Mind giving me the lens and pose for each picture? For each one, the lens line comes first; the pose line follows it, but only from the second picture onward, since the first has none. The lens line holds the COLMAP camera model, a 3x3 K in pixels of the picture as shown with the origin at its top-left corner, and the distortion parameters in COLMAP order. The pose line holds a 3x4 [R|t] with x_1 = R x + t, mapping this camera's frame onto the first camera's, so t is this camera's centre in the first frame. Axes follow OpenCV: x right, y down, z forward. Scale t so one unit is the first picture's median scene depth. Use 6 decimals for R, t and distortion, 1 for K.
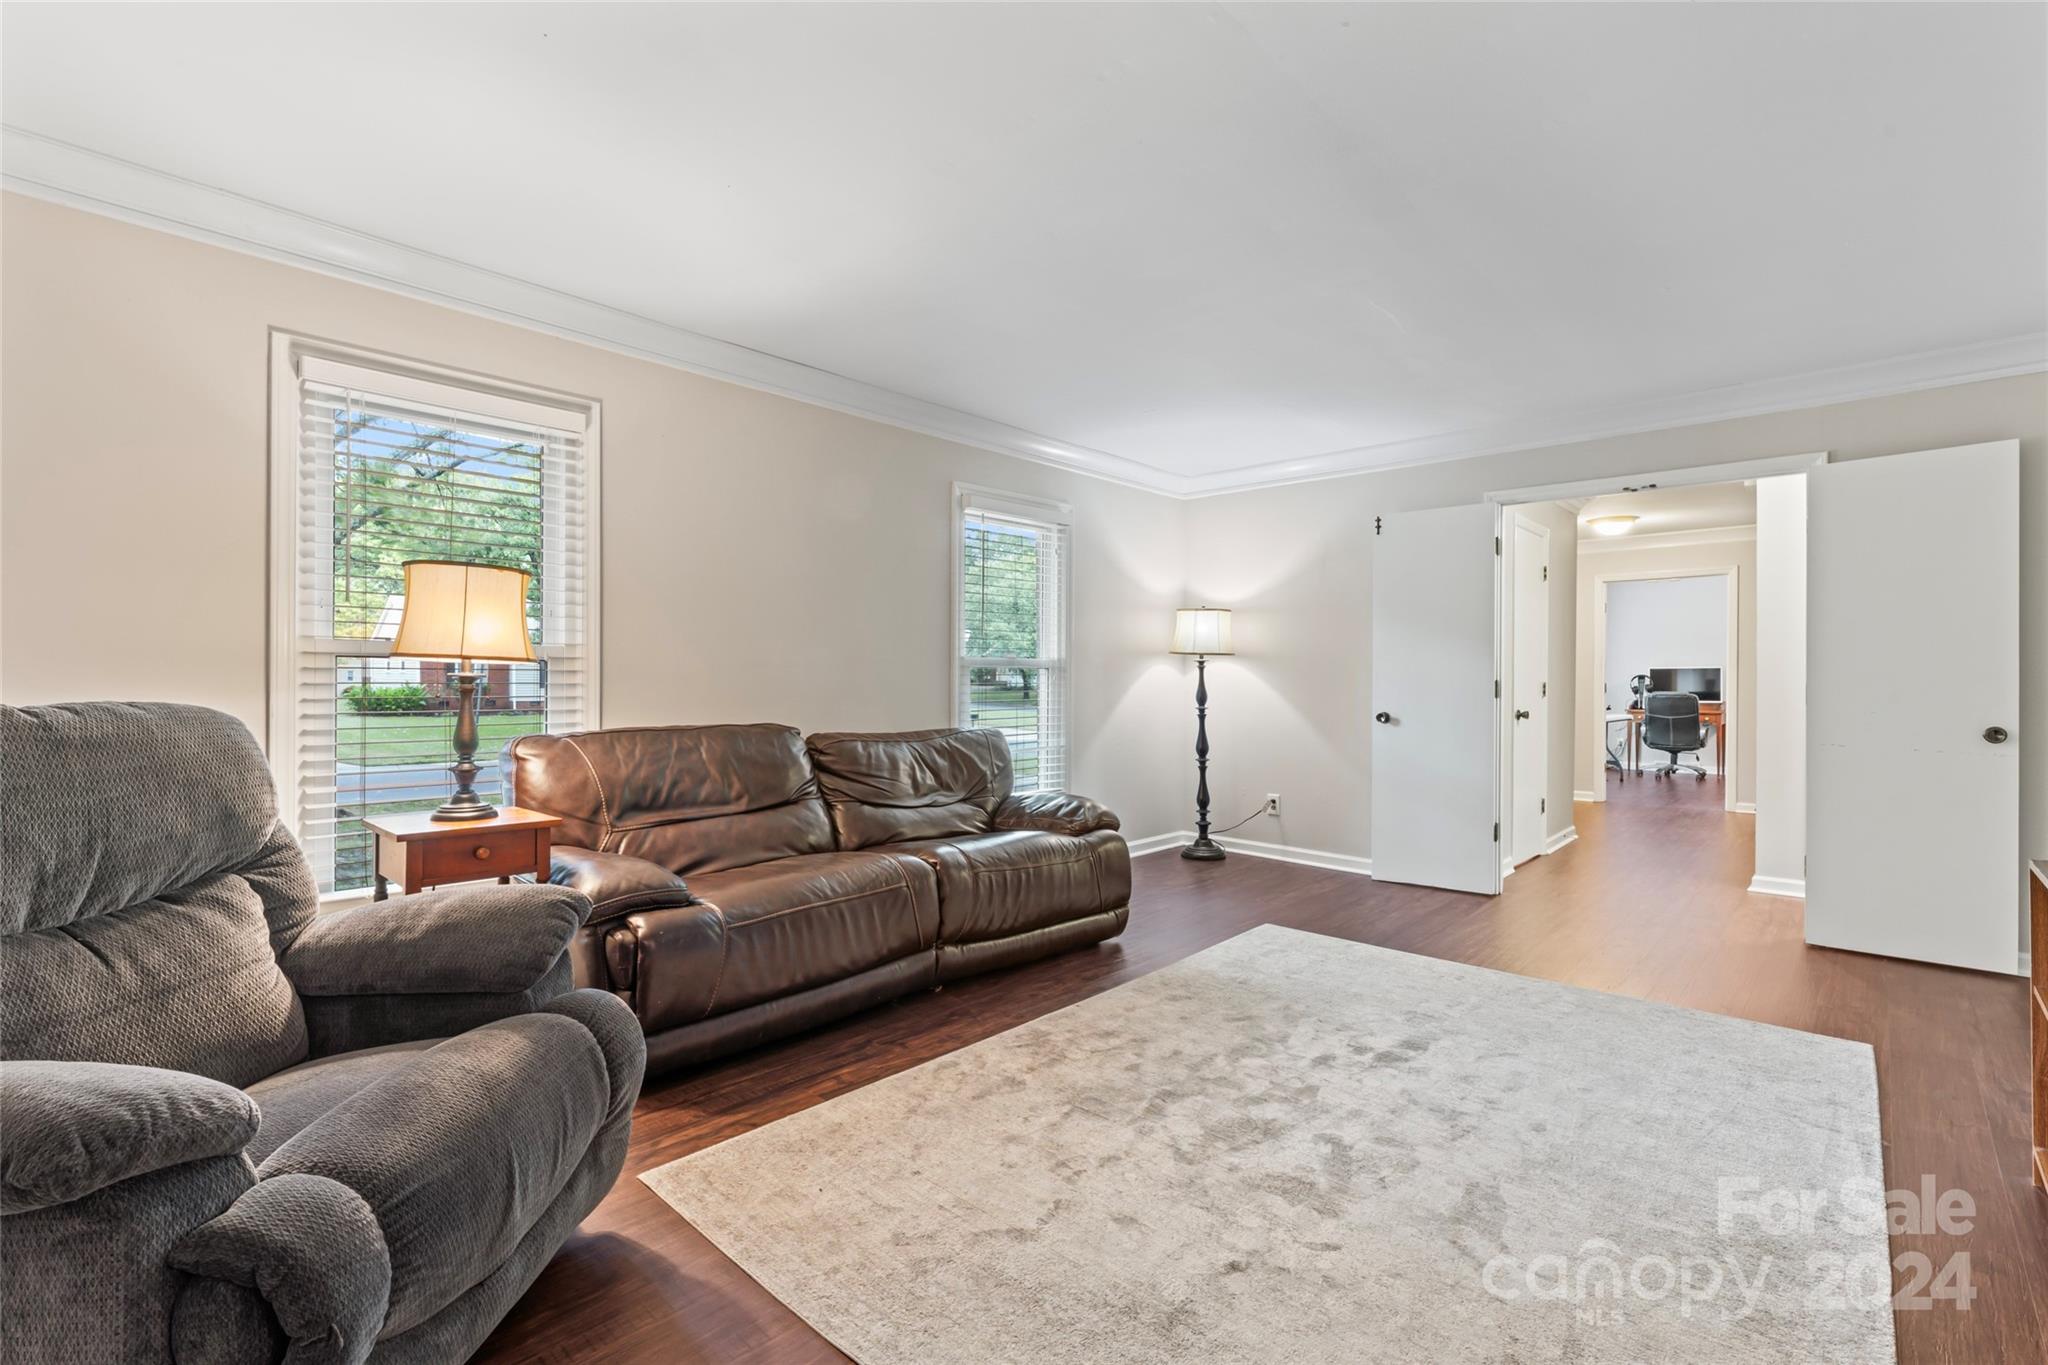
lens RADIAL K [[916.7, 0, 1024.0], [0, 916.7, 682.5], [0, 0, 1]] dist [-0.001993, -0.000292]
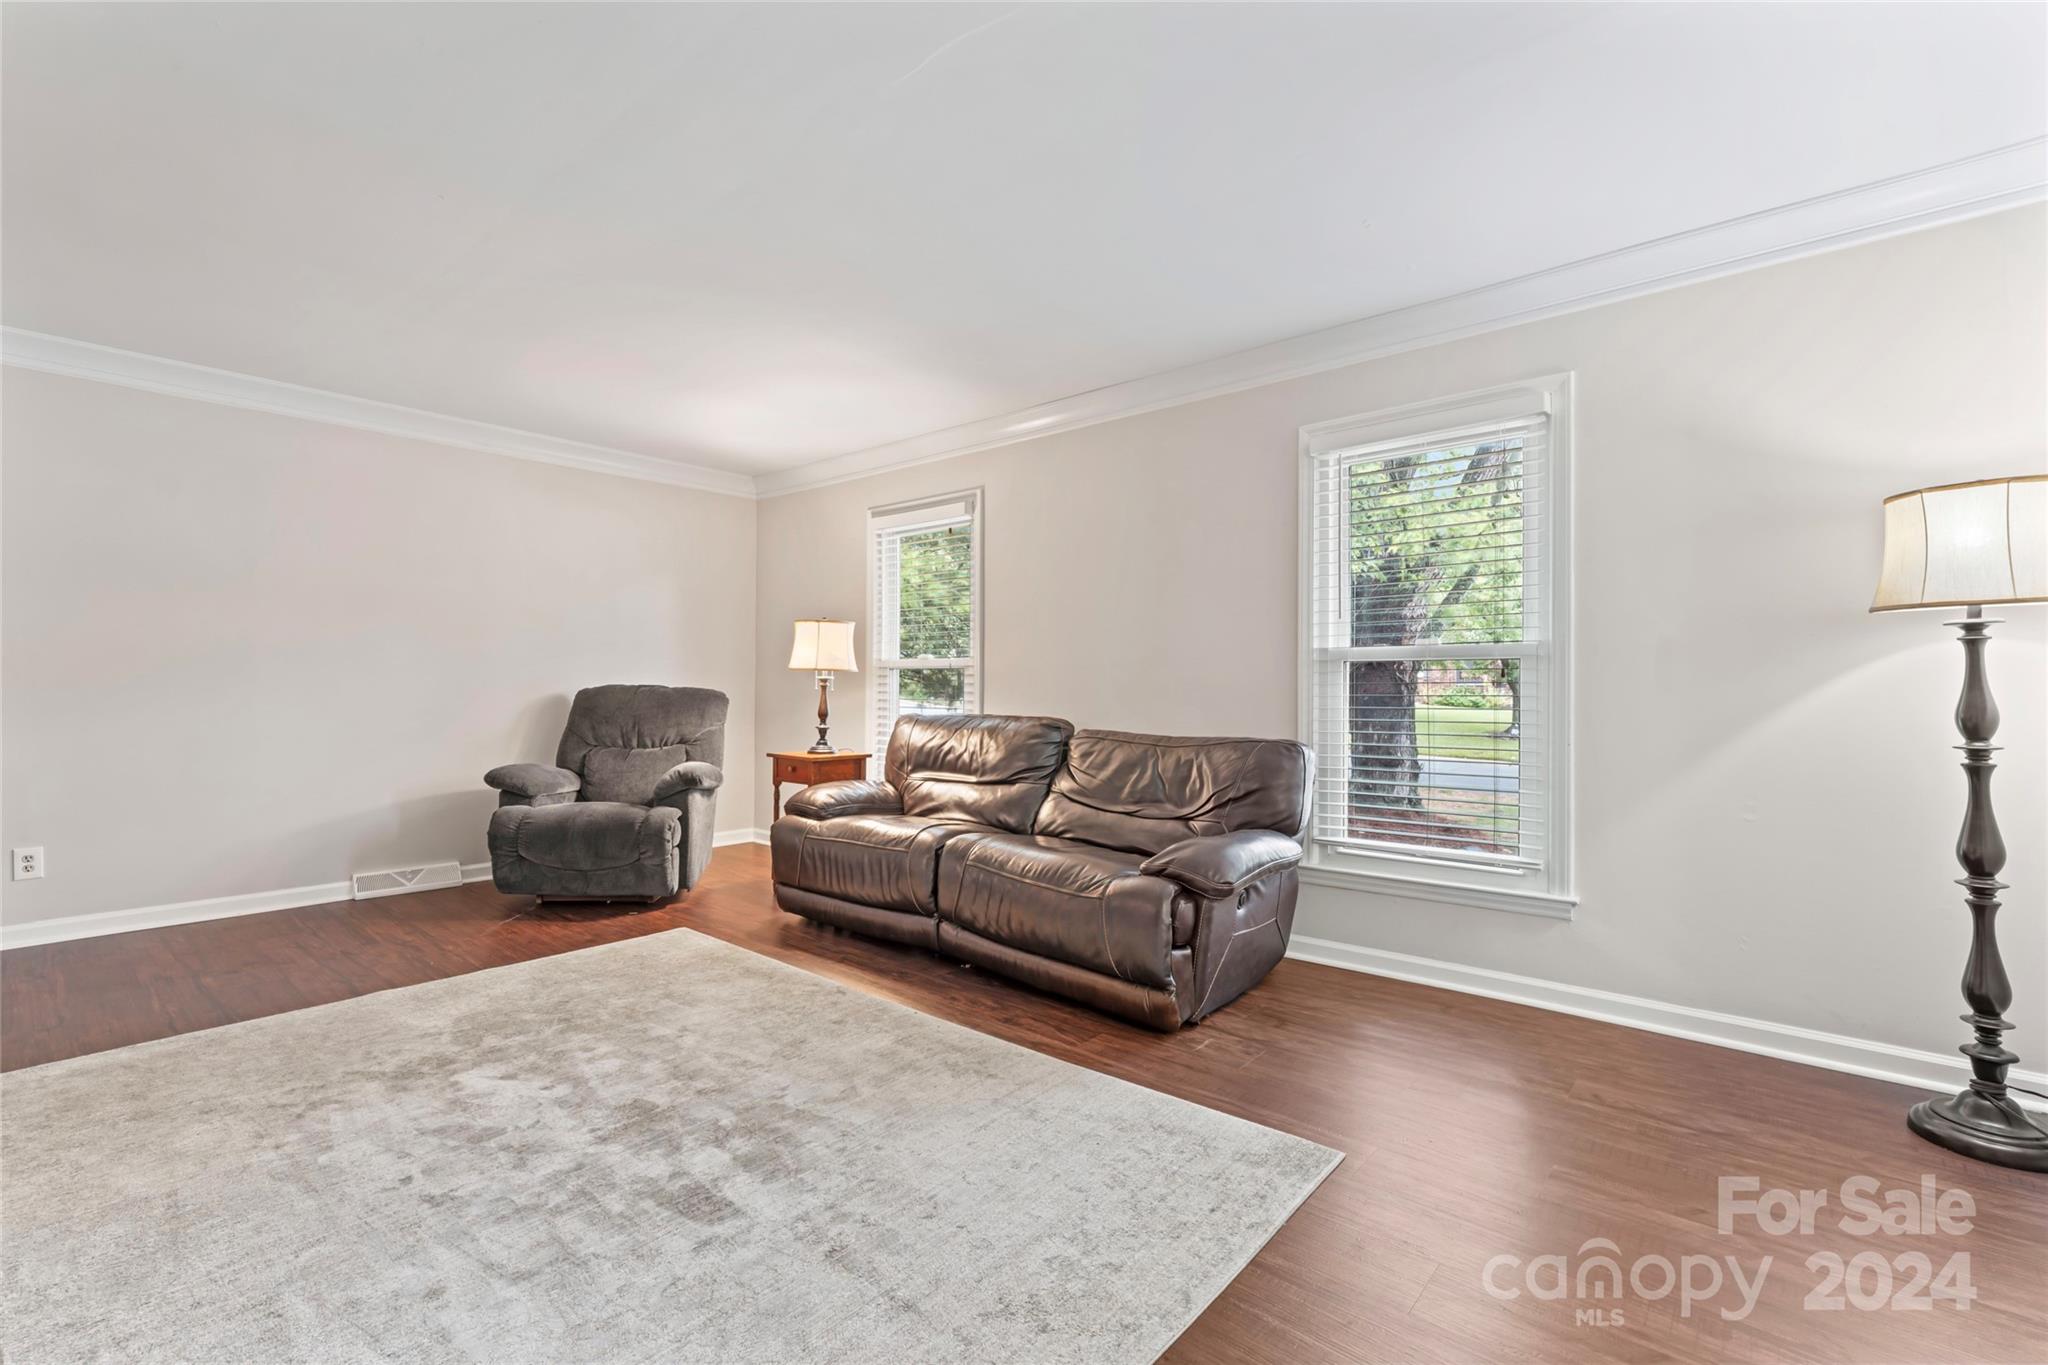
lens RADIAL K [[894.4, 0, 1024.0], [0, 894.4, 682.5], [0, 0, 1]] dist [-0.001505, -0.000063]
pose [[0.027893, -0.004301, -0.999602, 0.734947], [-0.001796, 0.999989, -0.004353, 0.004225], [0.999609, 0.001916, 0.027885, 0.792377]]
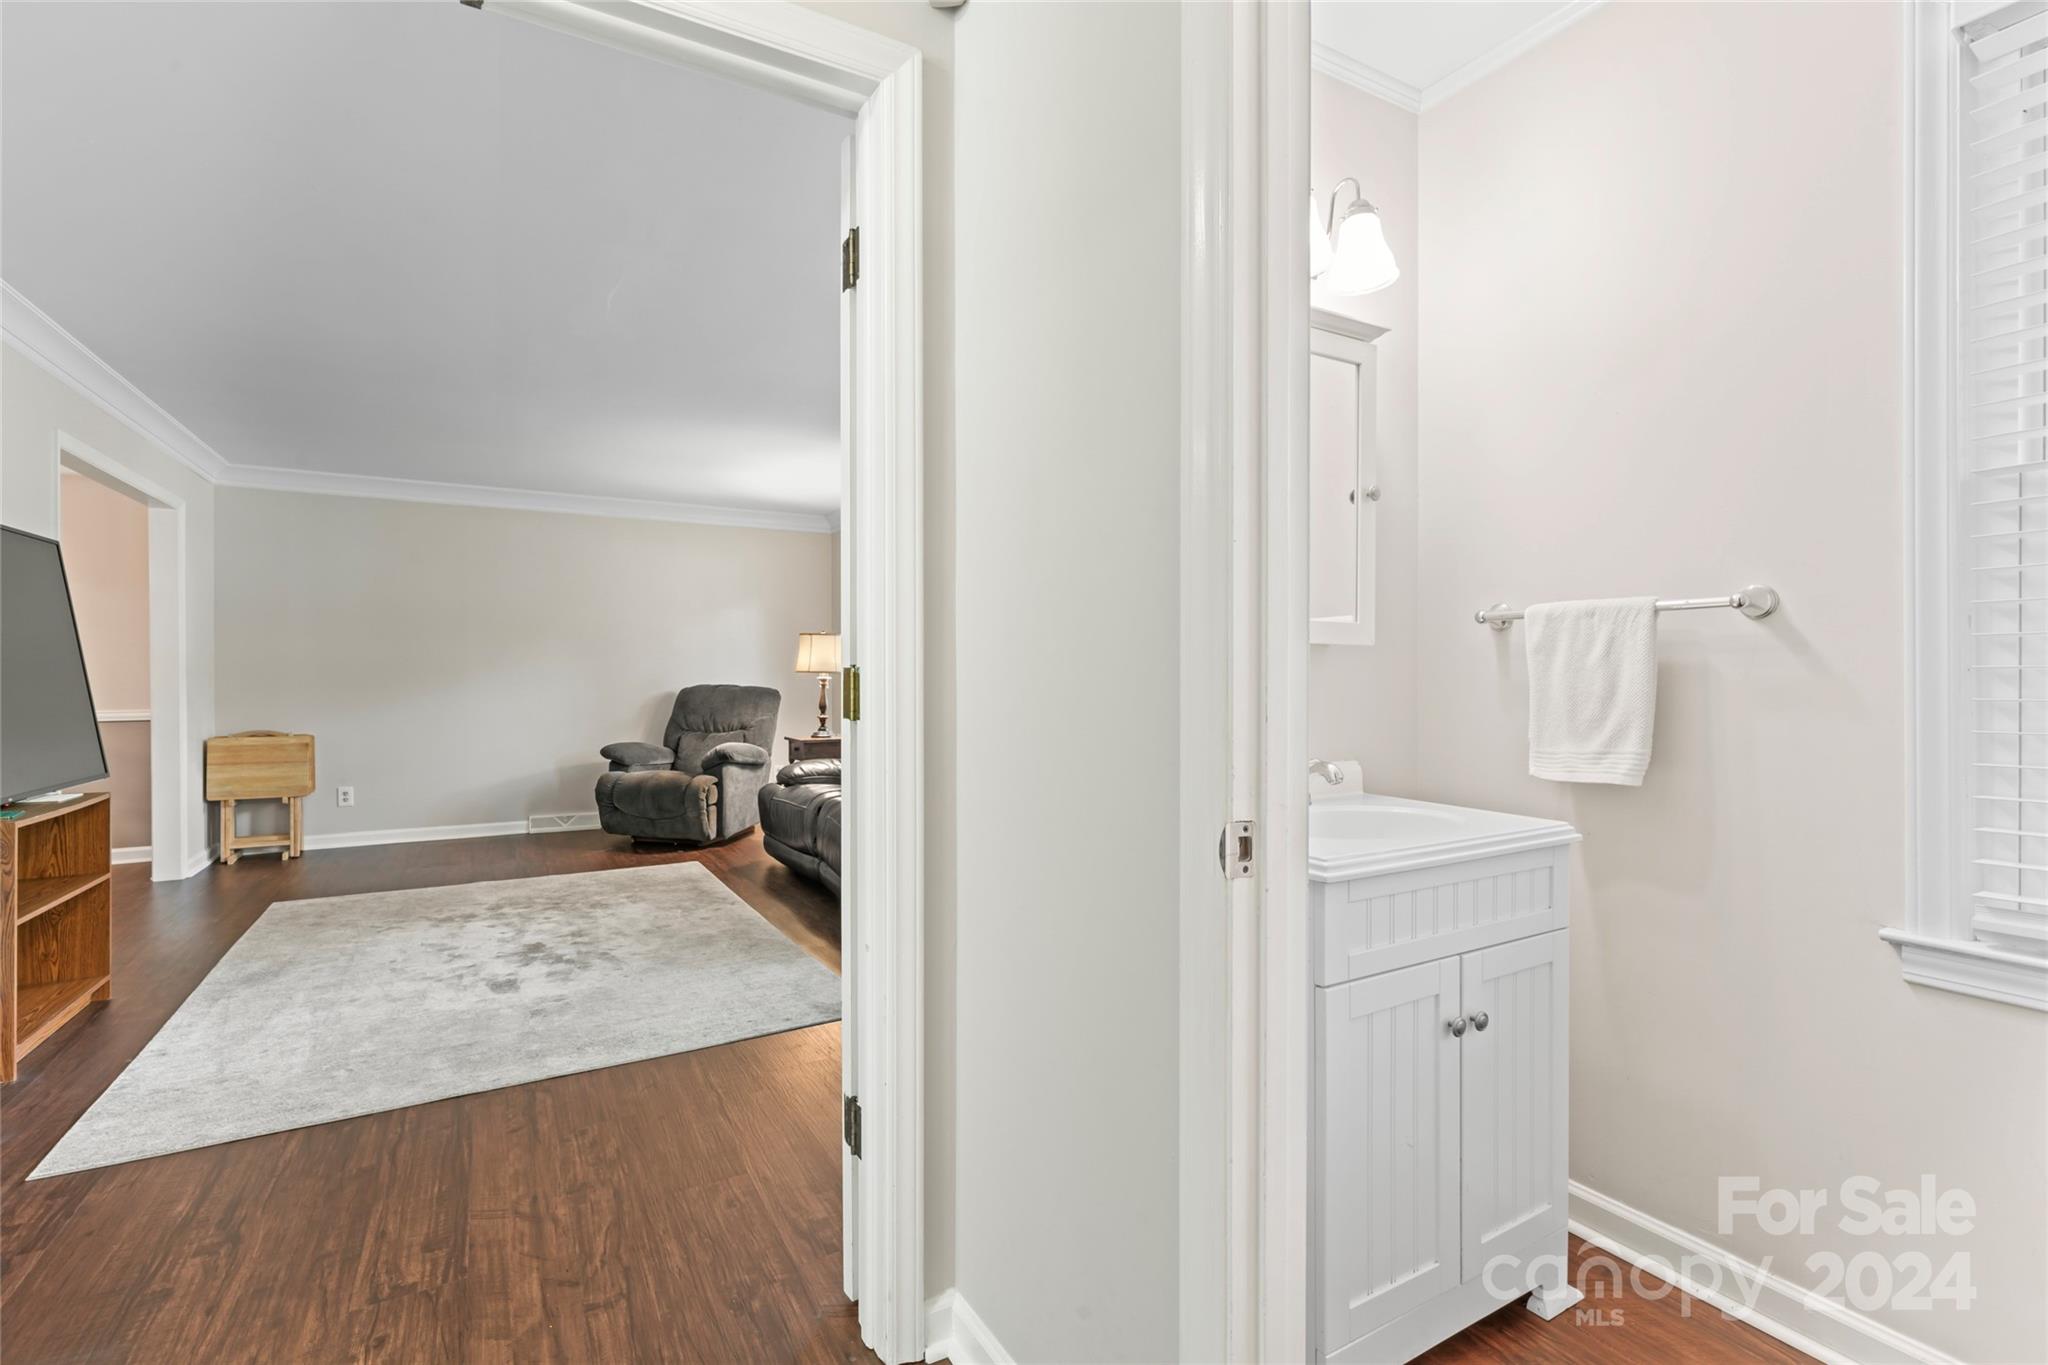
lens RADIAL K [[916.8, 0, 1024.0], [0, 916.8, 682.5], [0, 0, 1]] dist [0.000493, -0.000042]
pose [[-0.297565, 0.000707, -0.954701, 0.901352], [0.004521, 0.999990, -0.000669, 0.003167], [0.954691, -0.004516, -0.297565, 1.294597]]
